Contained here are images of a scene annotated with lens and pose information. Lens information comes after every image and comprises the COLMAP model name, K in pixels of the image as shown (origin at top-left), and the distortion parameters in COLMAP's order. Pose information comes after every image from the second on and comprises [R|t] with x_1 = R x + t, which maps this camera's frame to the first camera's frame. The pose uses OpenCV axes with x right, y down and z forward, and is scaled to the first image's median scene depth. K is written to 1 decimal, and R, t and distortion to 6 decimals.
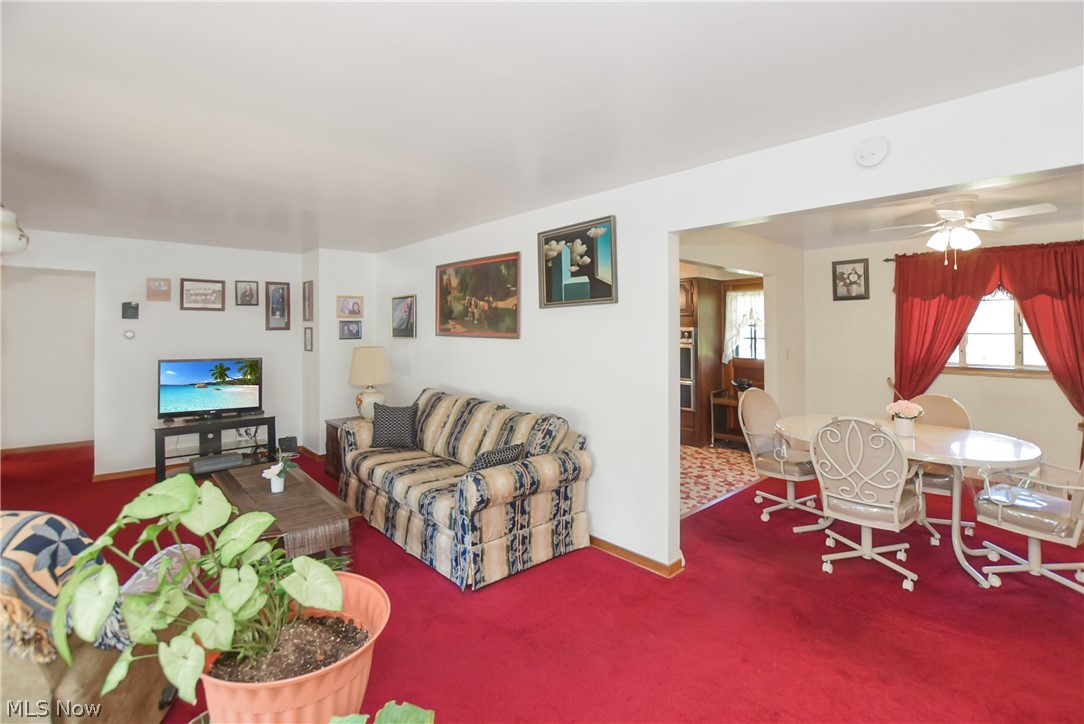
lens RADIAL K [[544.1, 0, 588.3], [0, 544.1, 328.8], [0, 0, 1]] dist [-0.012103, -0.000176]
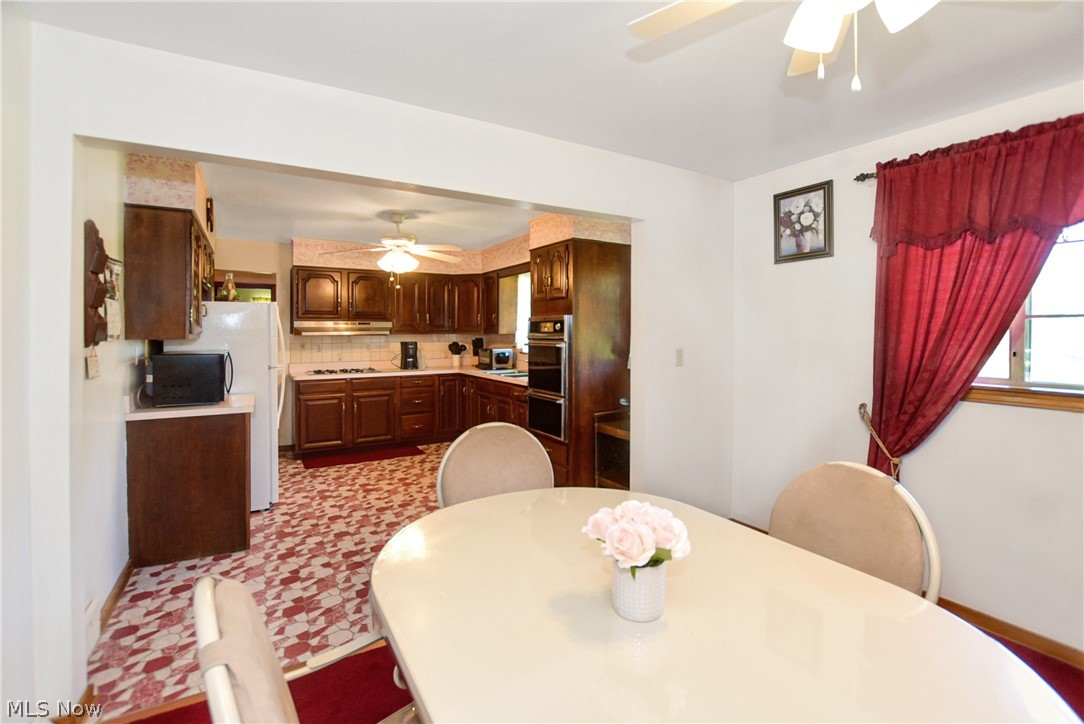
lens RADIAL K [[544.1, 0, 531.9], [0, 544.1, 341.8], [0, 0, 1]] dist [-0.012103, -0.000176]
pose [[0.968675, 0.007495, -0.248217, 0.361282], [-0.002735, 0.999806, 0.019517, 0.019971], [0.248315, -0.018227, 0.968508, 0.403212]]
